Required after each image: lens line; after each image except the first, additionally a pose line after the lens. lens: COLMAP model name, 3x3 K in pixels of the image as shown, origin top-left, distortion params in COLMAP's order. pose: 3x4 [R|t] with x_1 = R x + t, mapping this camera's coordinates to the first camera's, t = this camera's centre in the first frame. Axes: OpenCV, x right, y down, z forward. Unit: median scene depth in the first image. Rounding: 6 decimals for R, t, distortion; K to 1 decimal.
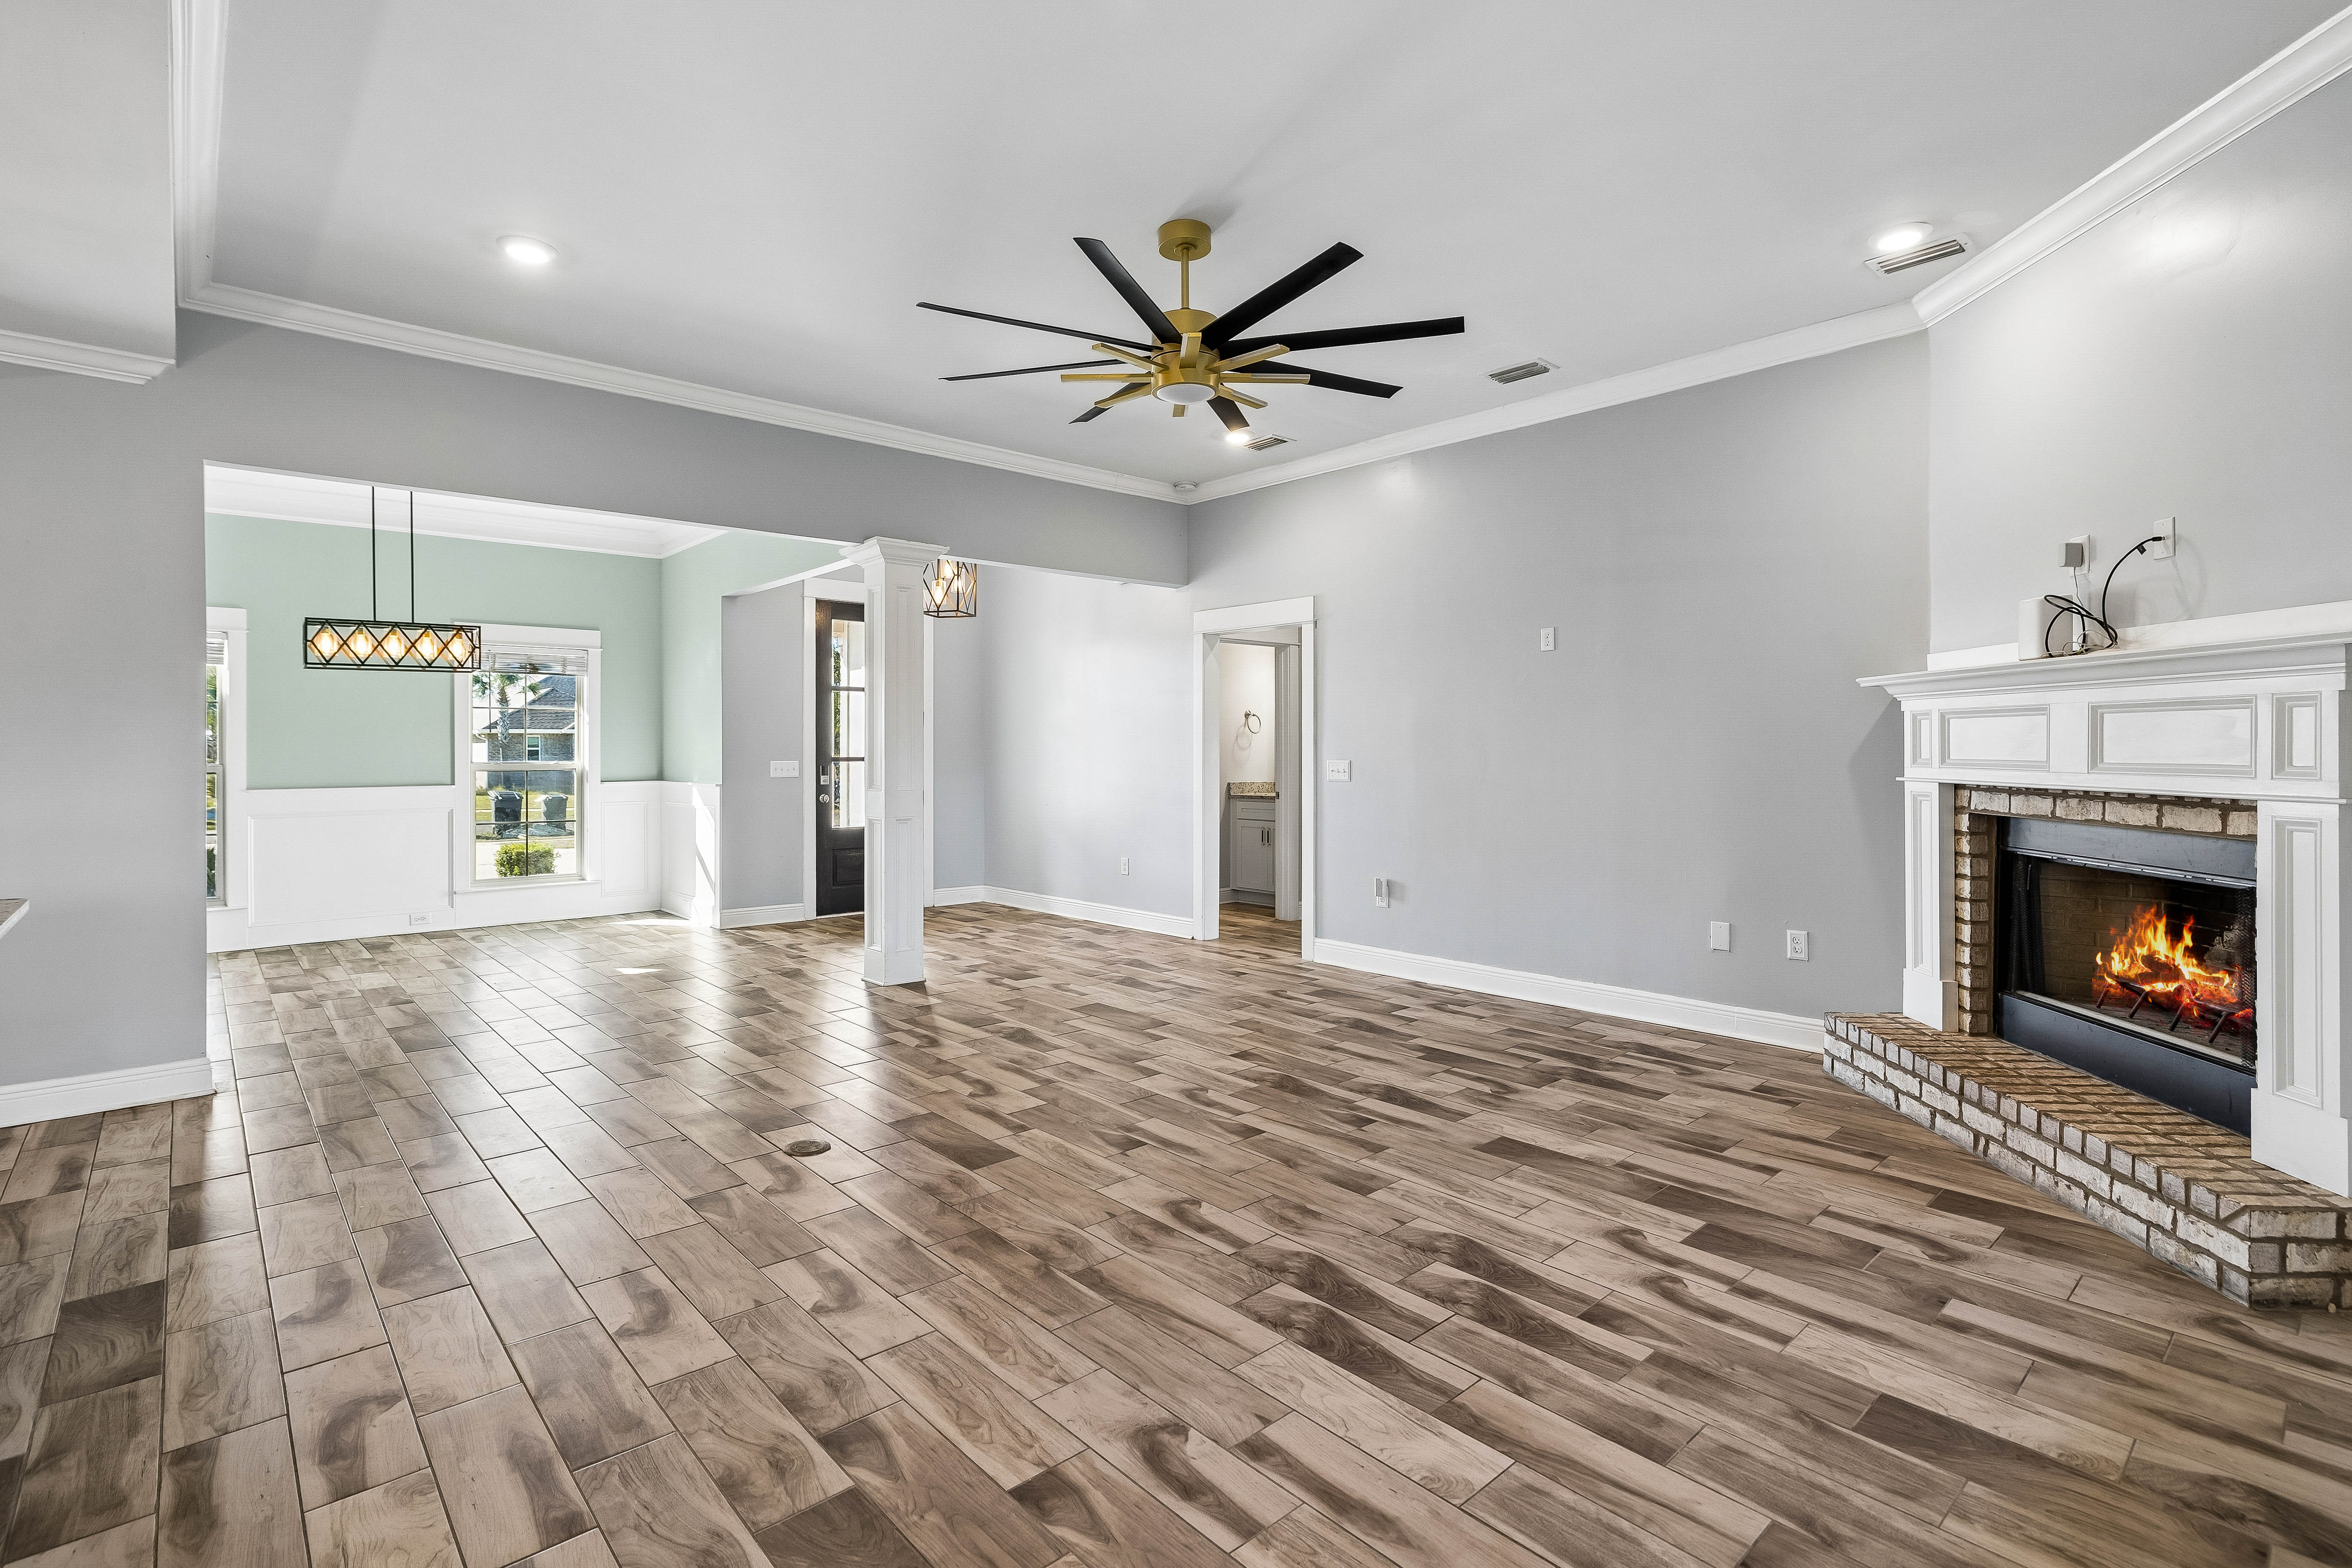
lens RADIAL K [[1105.5, 0, 1146.6], [0, 1105.5, 744.4], [0, 0, 1]] dist [0.011091, -0.000915]
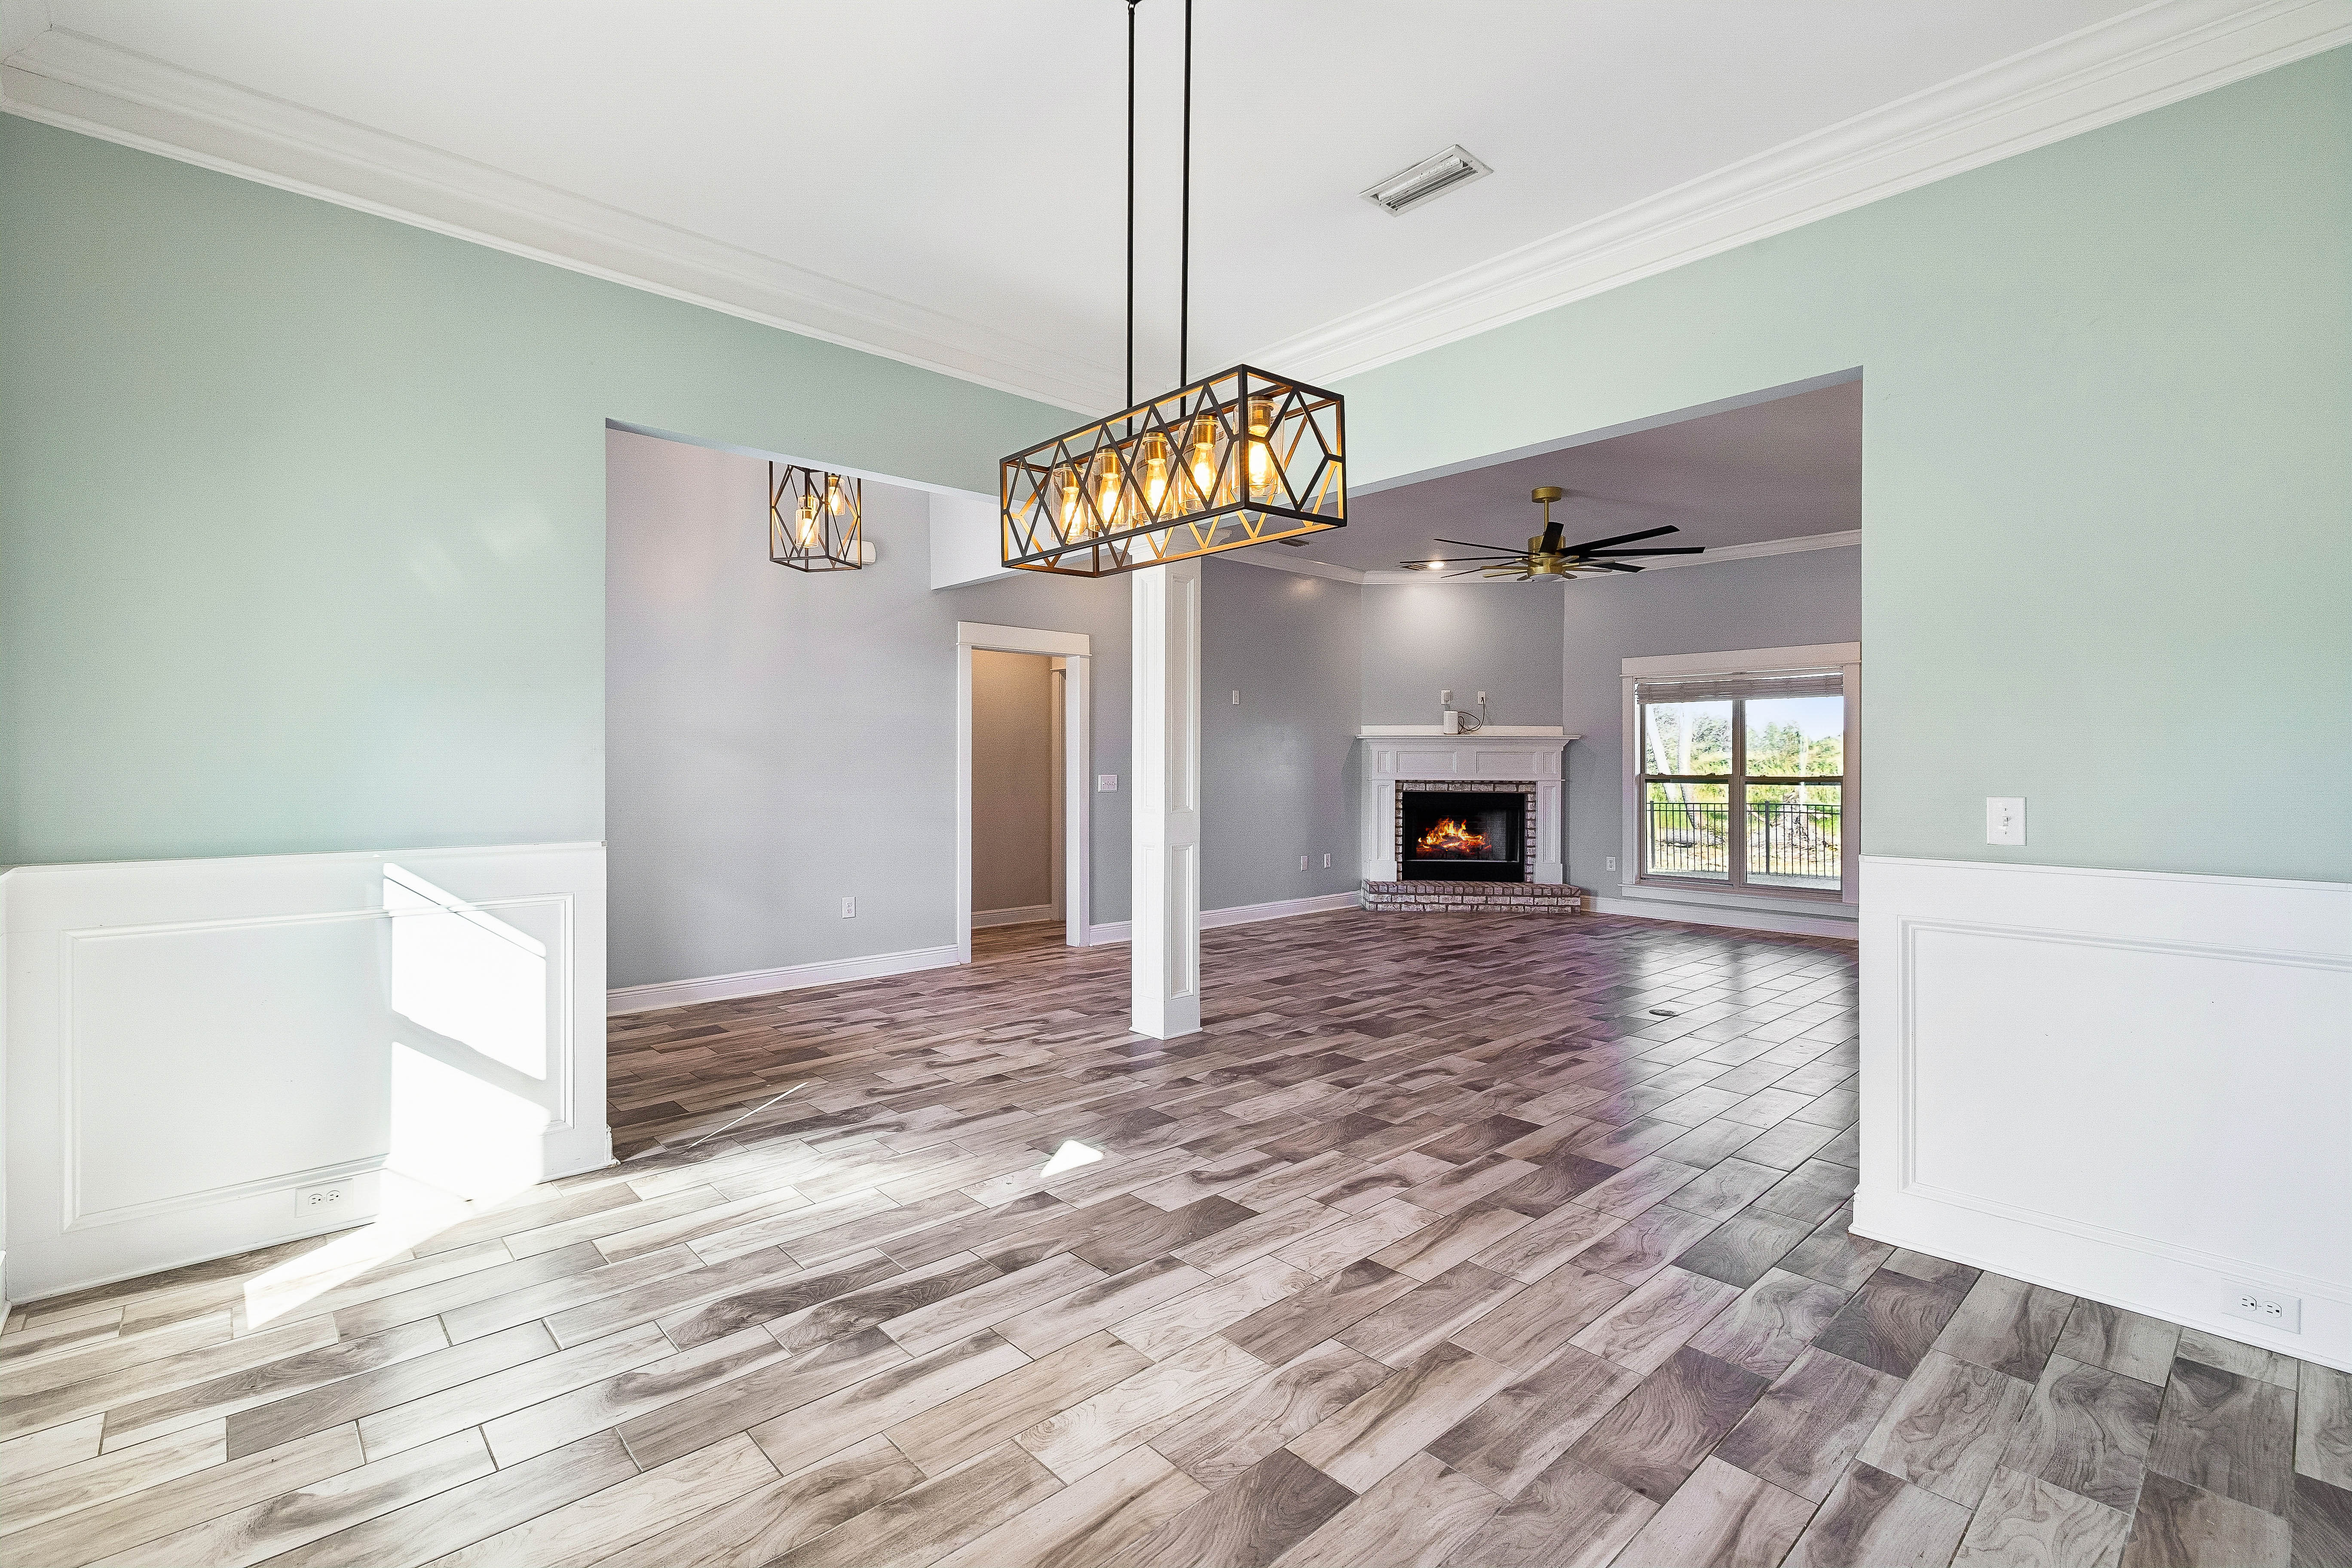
lens RADIAL K [[1069.0, 0, 1150.5], [0, 1069.0, 801.6], [0, 0, 1]] dist [-0.000817, 0.000748]
pose [[-0.010375, -0.030069, 0.999494, -1.855487], [-0.003941, 0.999541, 0.030029, 0.015082], [-0.999938, -0.003627, -0.010489, 1.786777]]
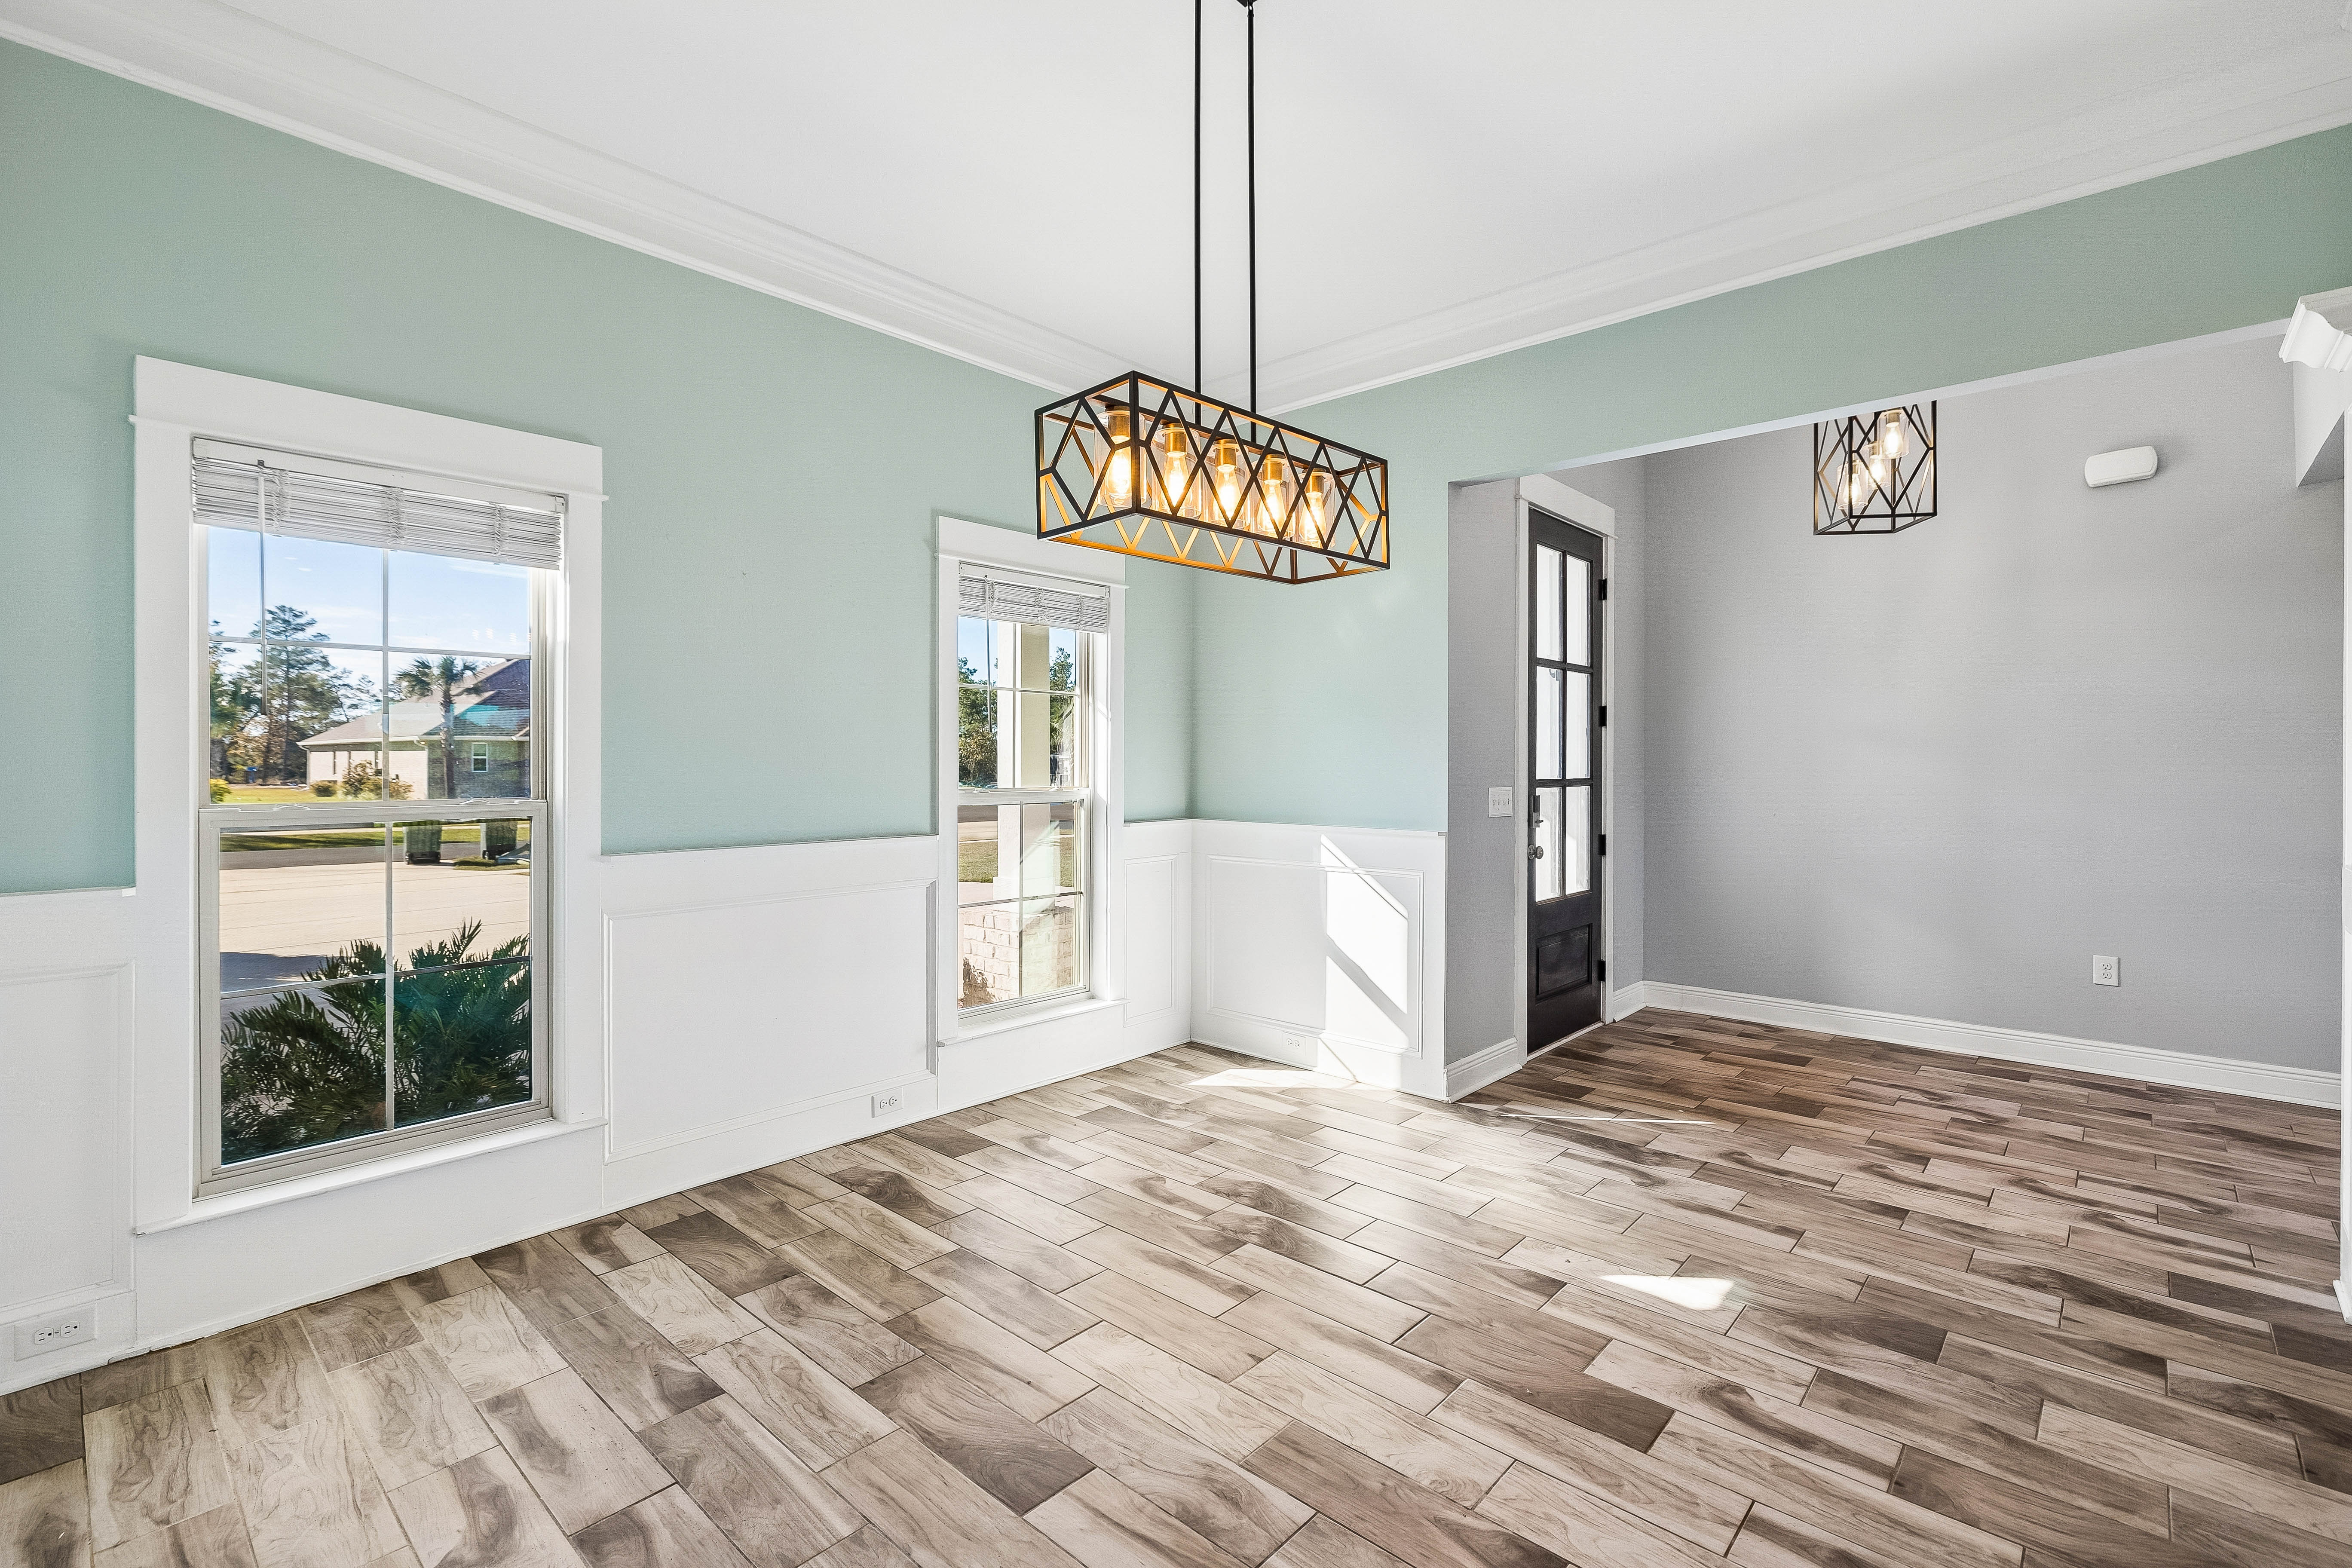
lens RADIAL K [[1069.0, 0, 1176.2], [0, 1069.0, 789.1], [0, 0, 1]] dist [-0.000817, 0.000748]
pose [[0.995627, 0.000961, 0.093415, -1.268827], [-0.003483, 0.999634, 0.026842, 0.004309], [-0.093355, -0.027050, 0.995265, 1.110565]]
